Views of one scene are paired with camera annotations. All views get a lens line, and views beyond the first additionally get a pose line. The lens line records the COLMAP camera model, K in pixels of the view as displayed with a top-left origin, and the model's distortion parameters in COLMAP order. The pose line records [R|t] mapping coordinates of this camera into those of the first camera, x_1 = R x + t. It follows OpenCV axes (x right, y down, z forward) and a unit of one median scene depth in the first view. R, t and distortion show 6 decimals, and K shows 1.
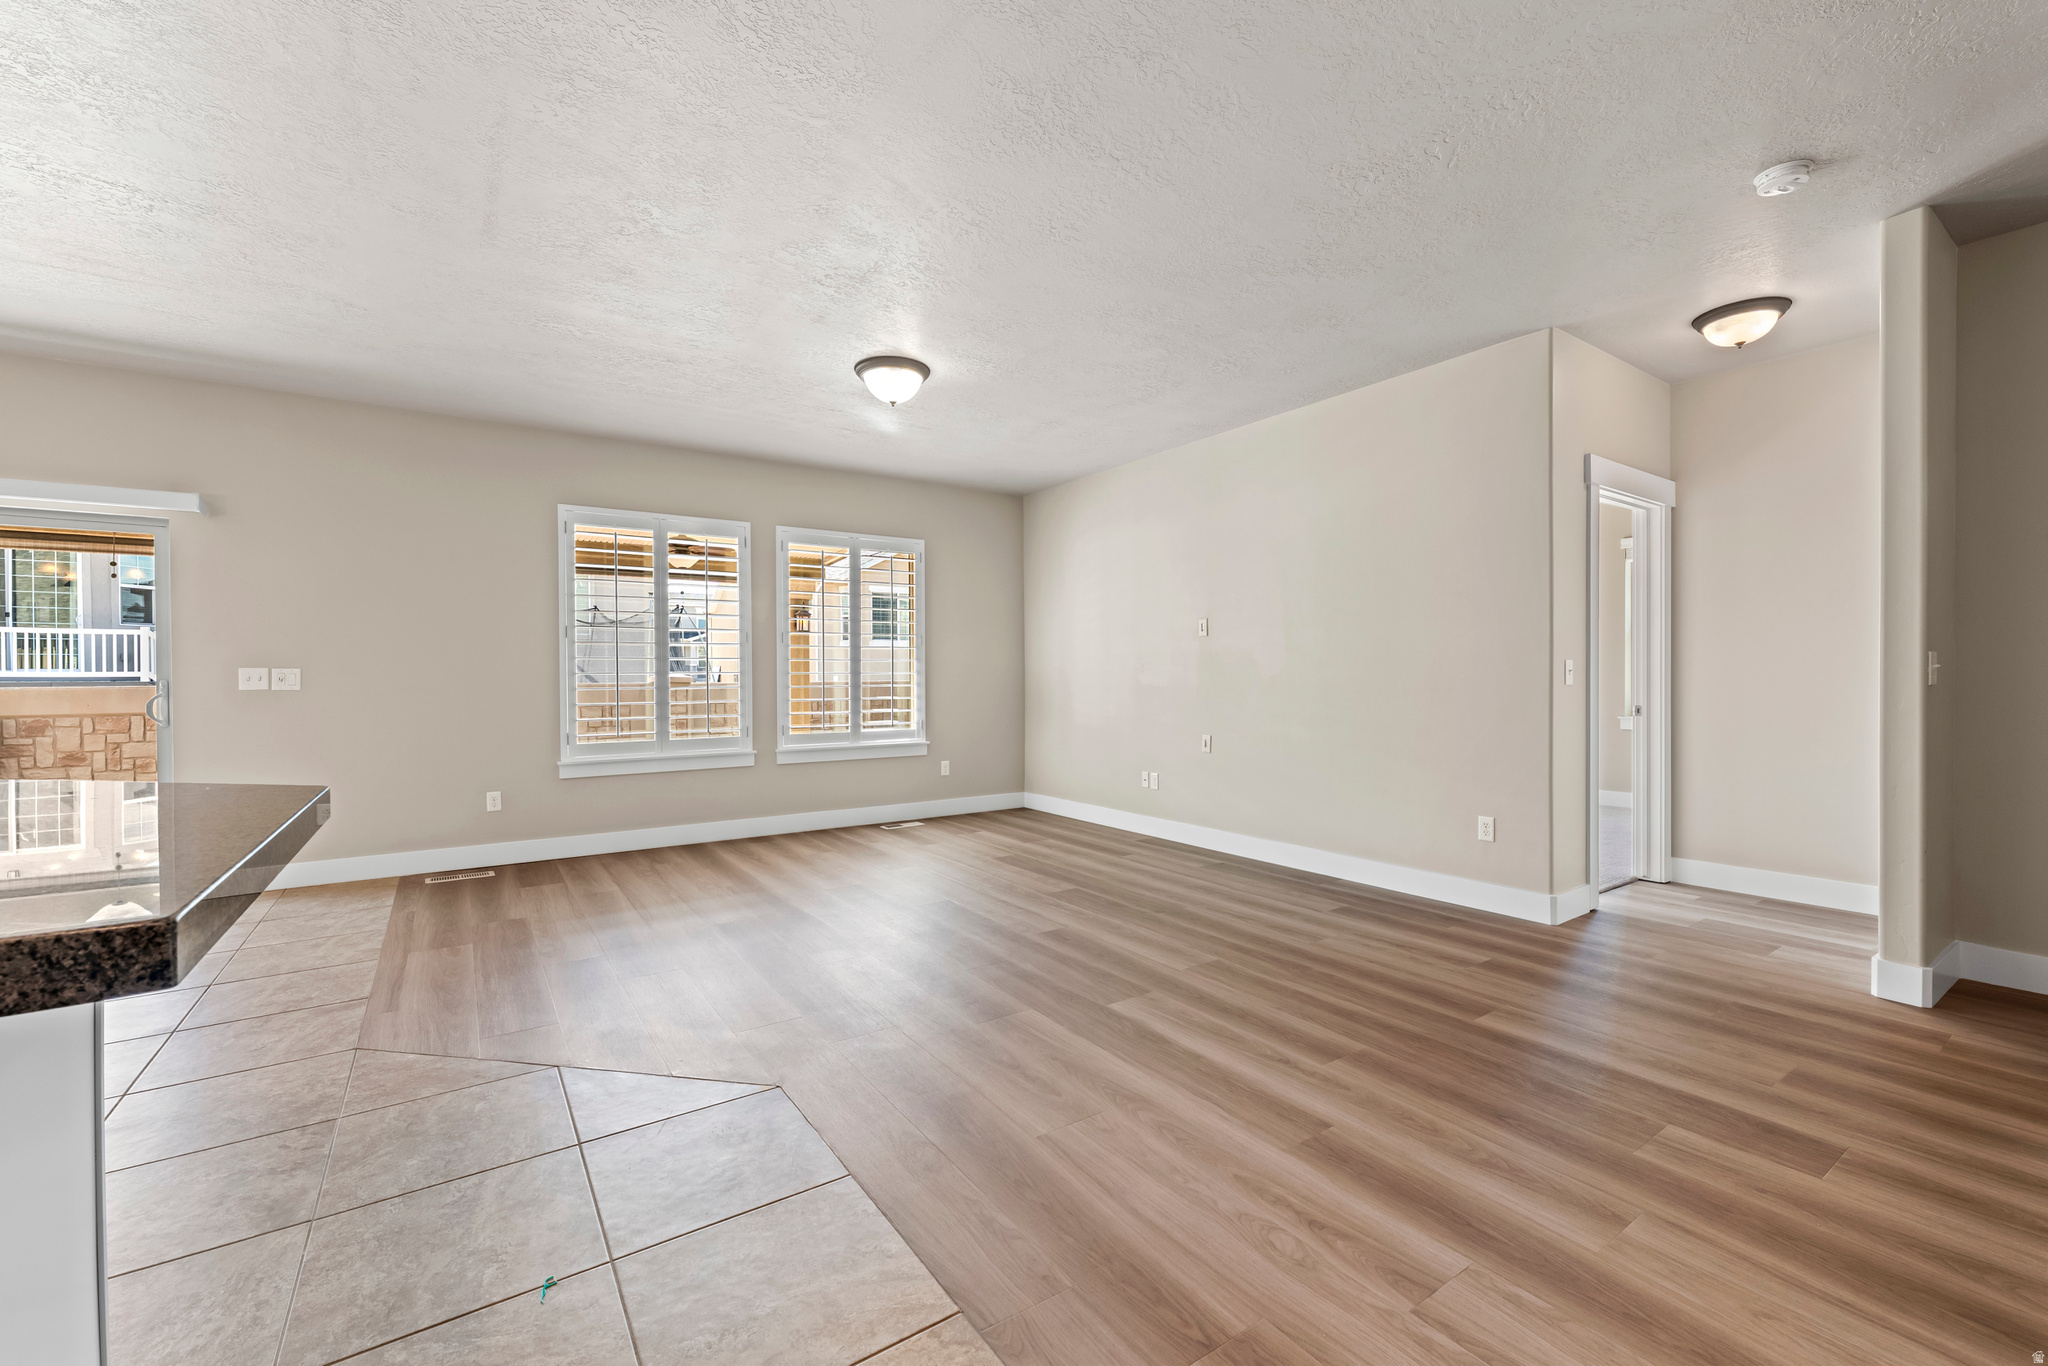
lens RADIAL K [[833.1, 0, 1022.3], [0, 833.1, 681.8], [0, 0, 1]] dist [0.000854, 0.000150]
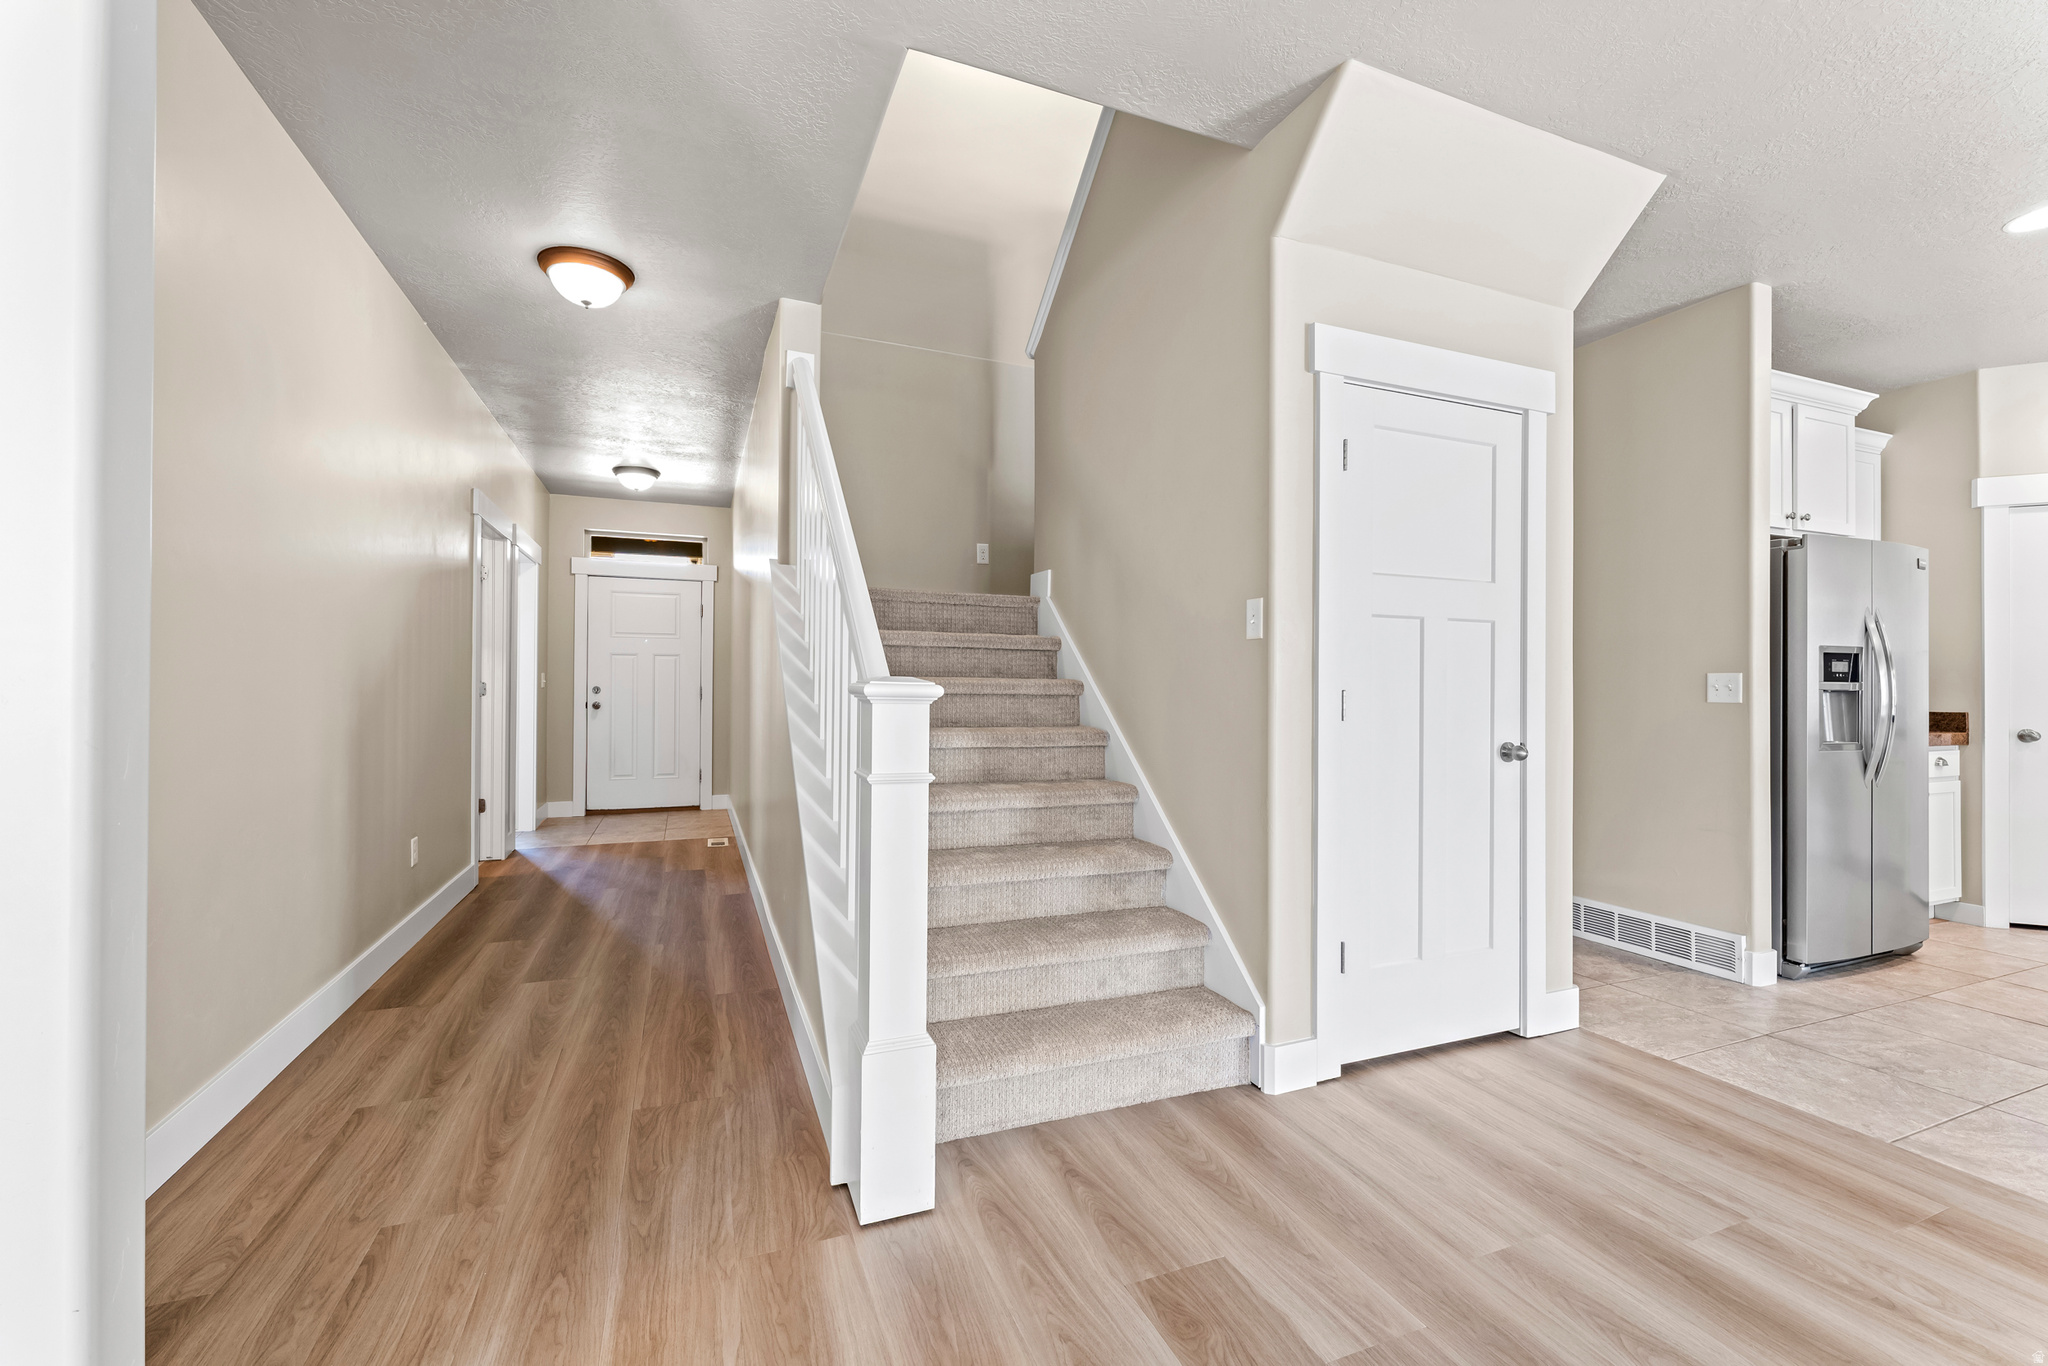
lens RADIAL K [[833.1, 0, 1020.0], [0, 833.1, 680.5], [0, 0, 1]] dist [0.000854, 0.000150]
pose [[-0.976134, 0.001927, 0.217161, 0.403728], [0.000898, 0.999988, -0.004834, -0.004625], [-0.217168, -0.004523, -0.976124, 0.790089]]
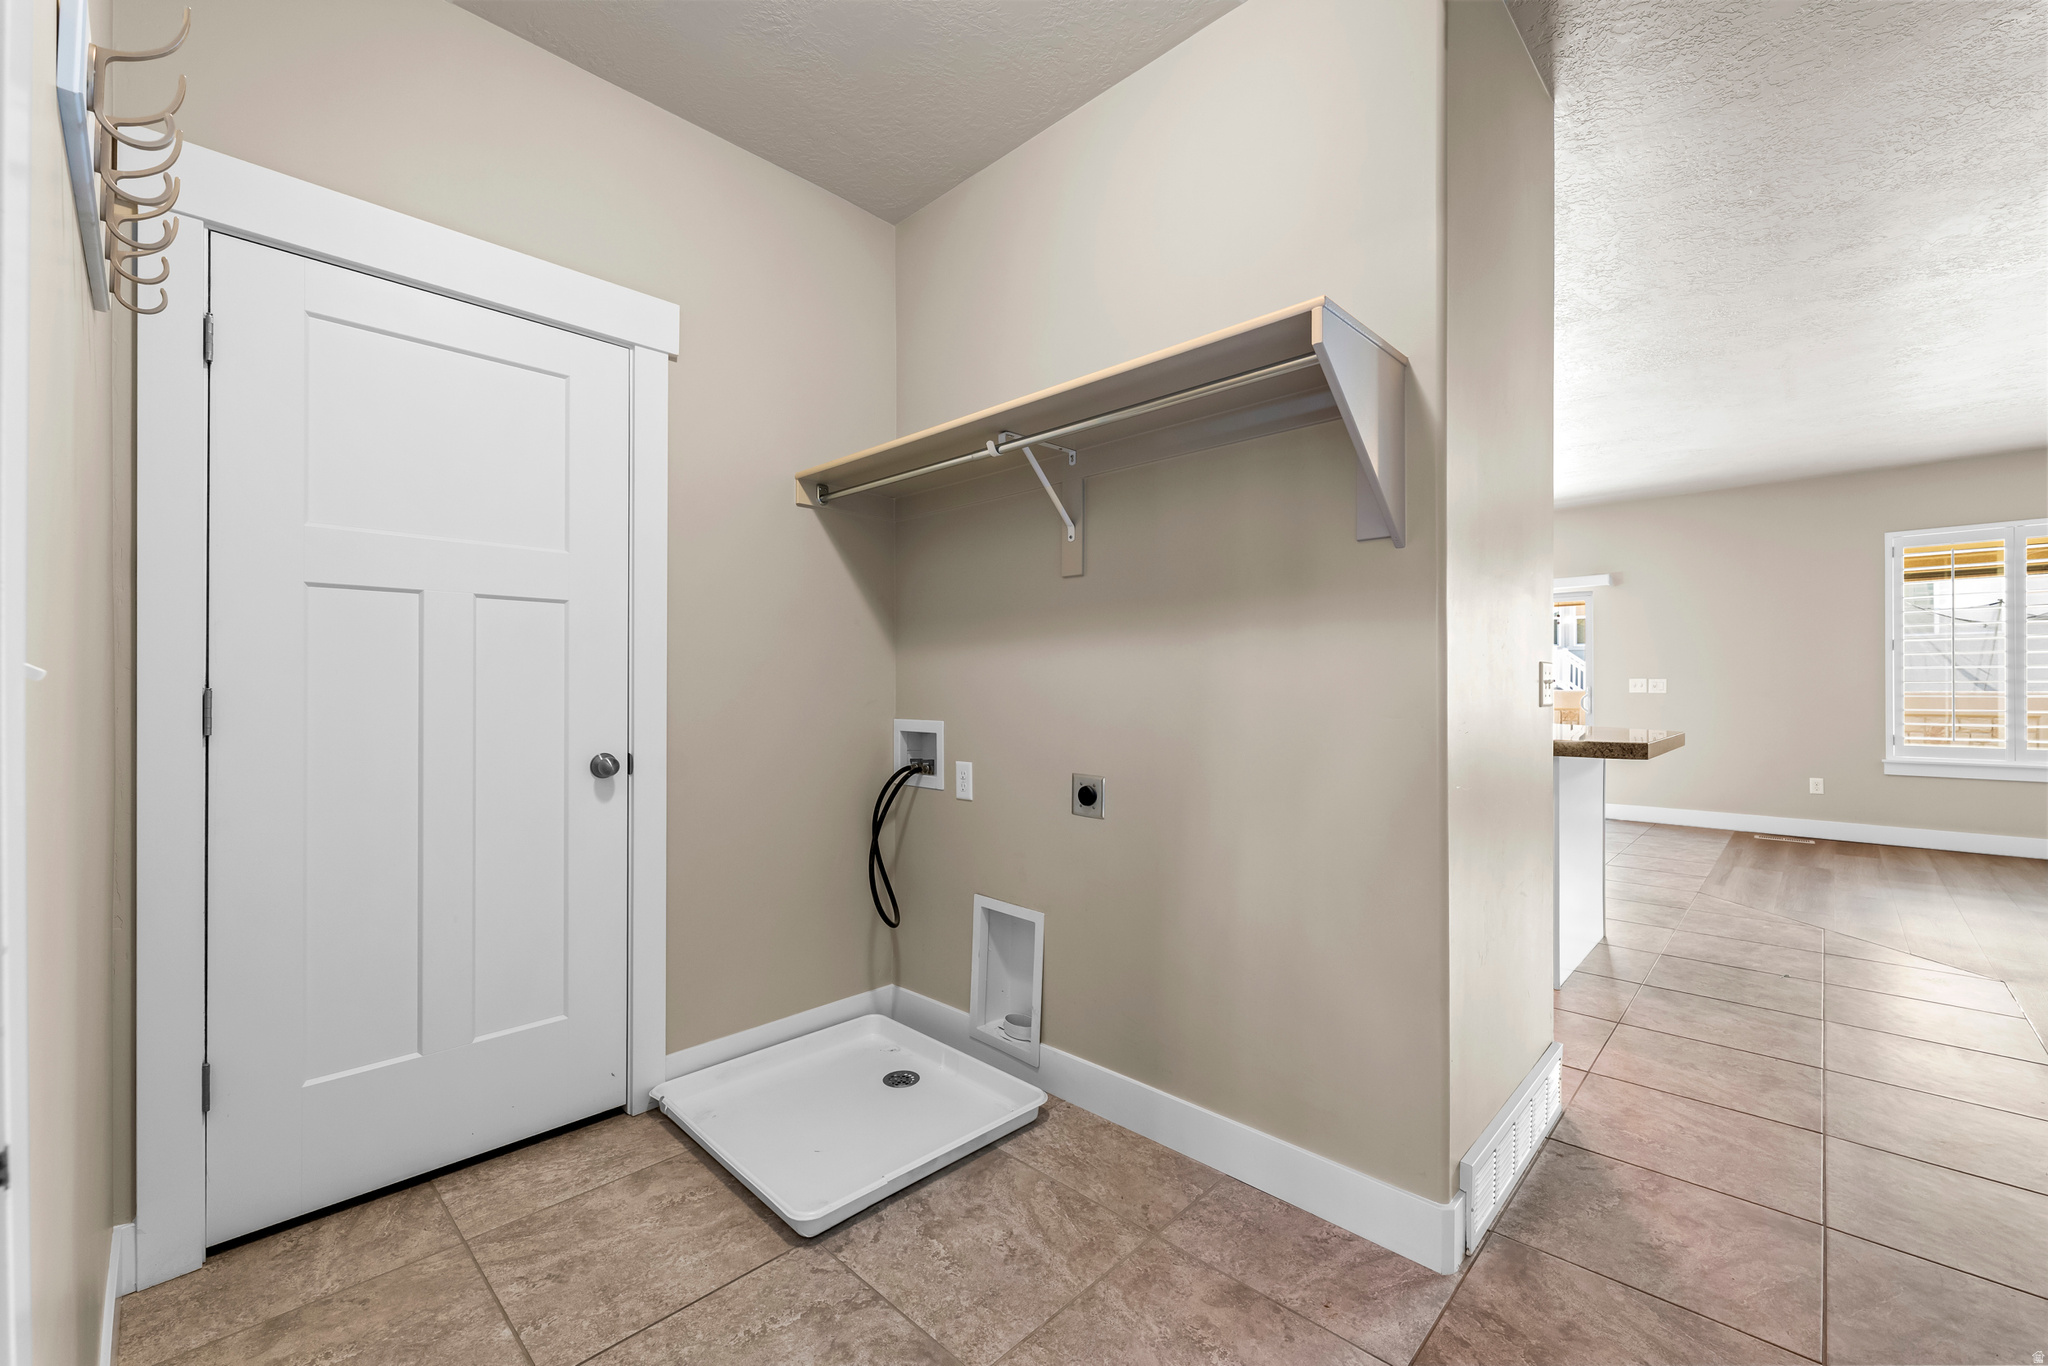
lens RADIAL K [[833.1, 0, 1015.7], [0, 833.1, 688.2], [0, 0, 1]] dist [0.000854, 0.000150]
pose [[0.198664, 0.006745, -0.980045, 0.375334], [-0.006243, 0.999965, 0.005617, 0.000010], [0.980048, 0.005002, 0.198699, -0.450404]]
